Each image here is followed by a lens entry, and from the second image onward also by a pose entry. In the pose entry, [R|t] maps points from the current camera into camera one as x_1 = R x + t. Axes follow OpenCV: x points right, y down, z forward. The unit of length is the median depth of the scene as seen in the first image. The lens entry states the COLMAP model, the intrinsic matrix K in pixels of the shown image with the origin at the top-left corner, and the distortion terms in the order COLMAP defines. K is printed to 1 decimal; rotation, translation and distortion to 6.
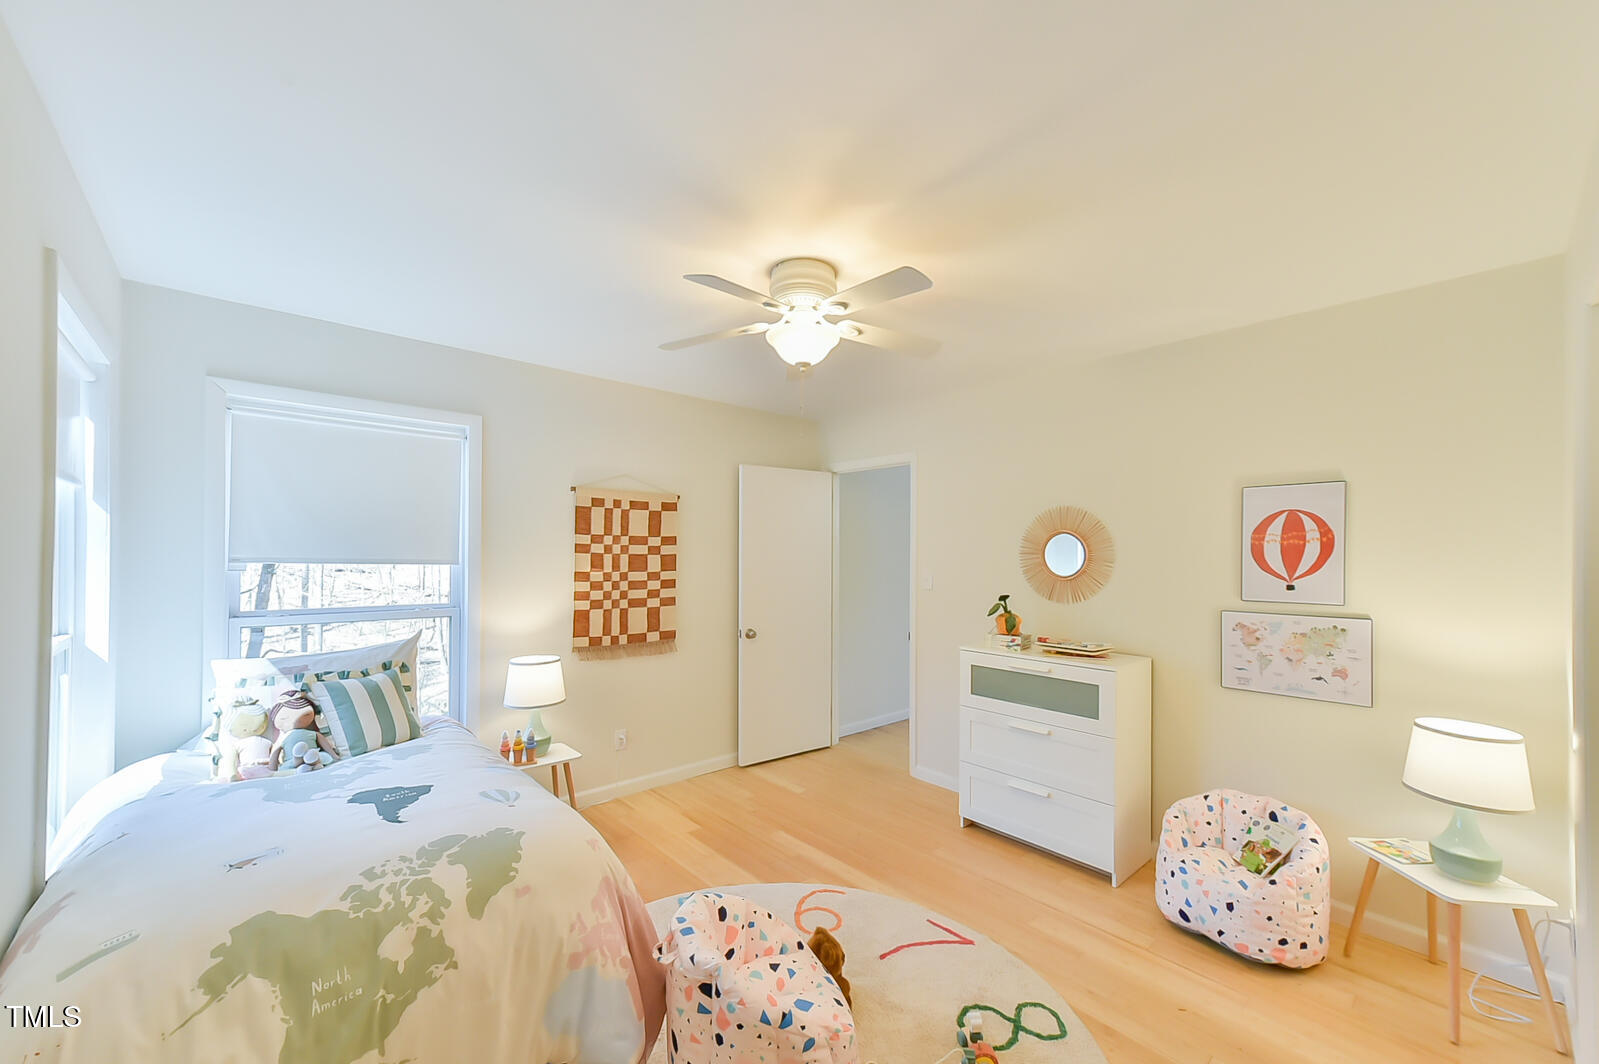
lens RADIAL K [[622.6, 0, 801.7], [0, 622.6, 545.5], [0, 0, 1]] dist [0.010087, 0.000496]
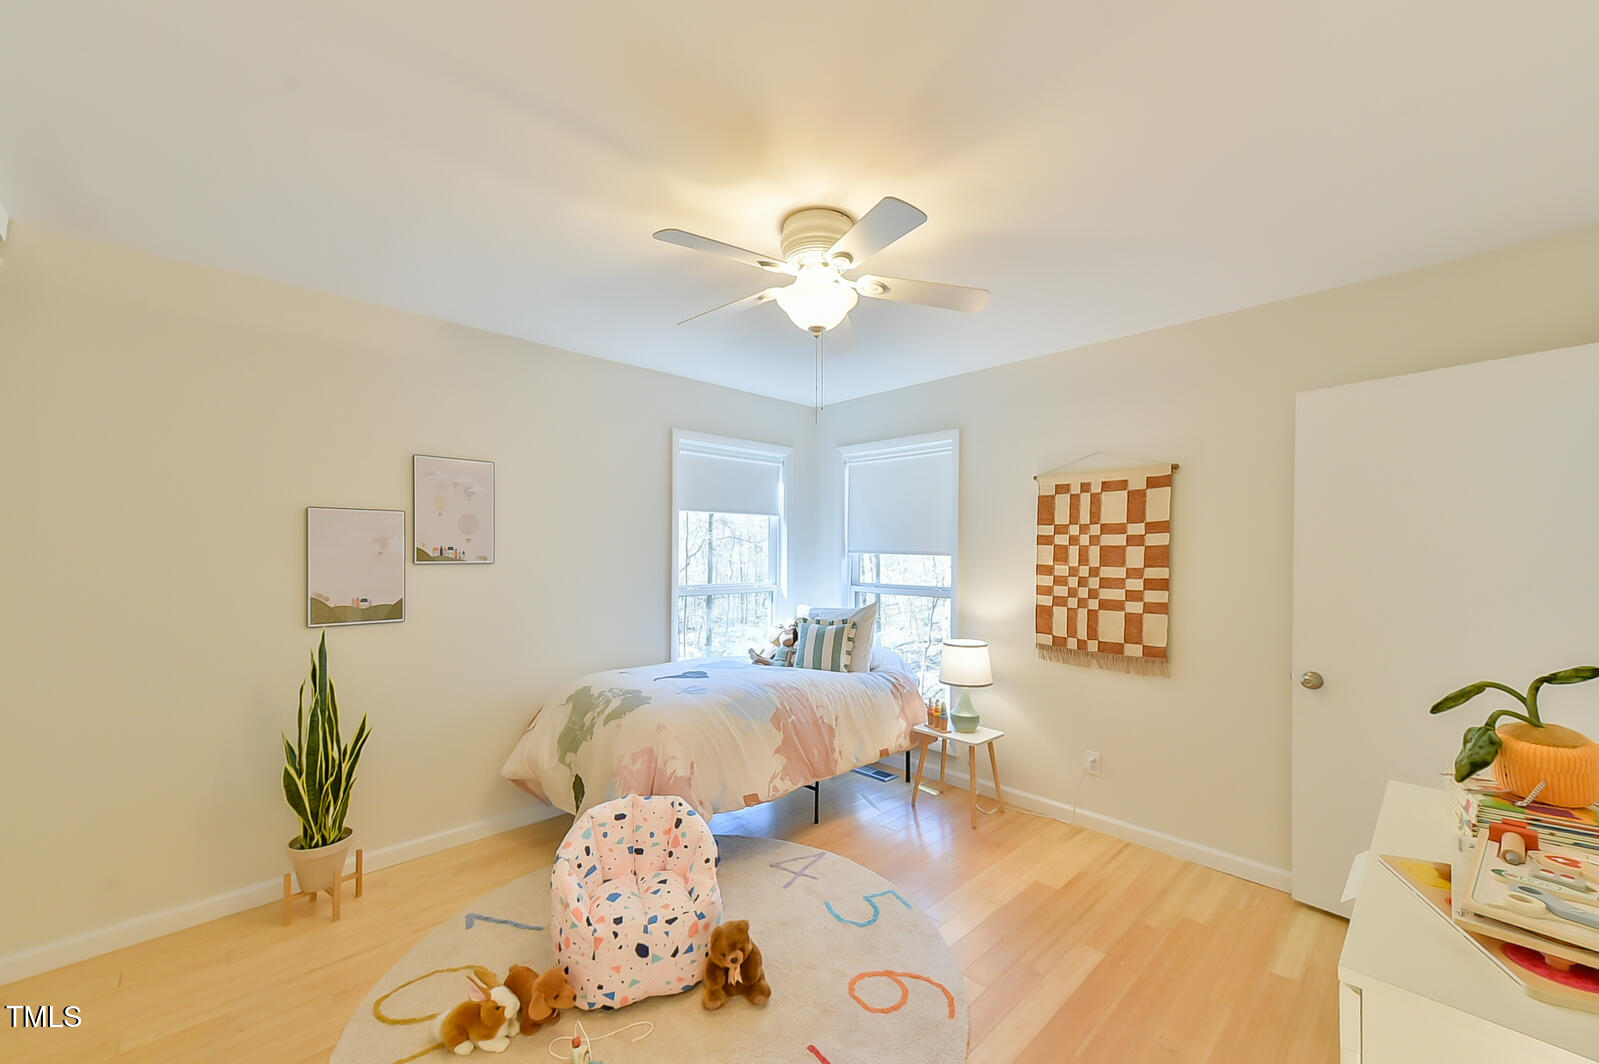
lens RADIAL K [[622.6, 0, 801.9], [0, 622.6, 543.9], [0, 0, 1]] dist [0.010087, 0.000496]
pose [[0.040912, -0.016289, -0.999030, 0.552243], [0.011660, 0.999807, -0.015824, 0.020336], [0.999095, -0.011002, 0.041094, 0.571511]]
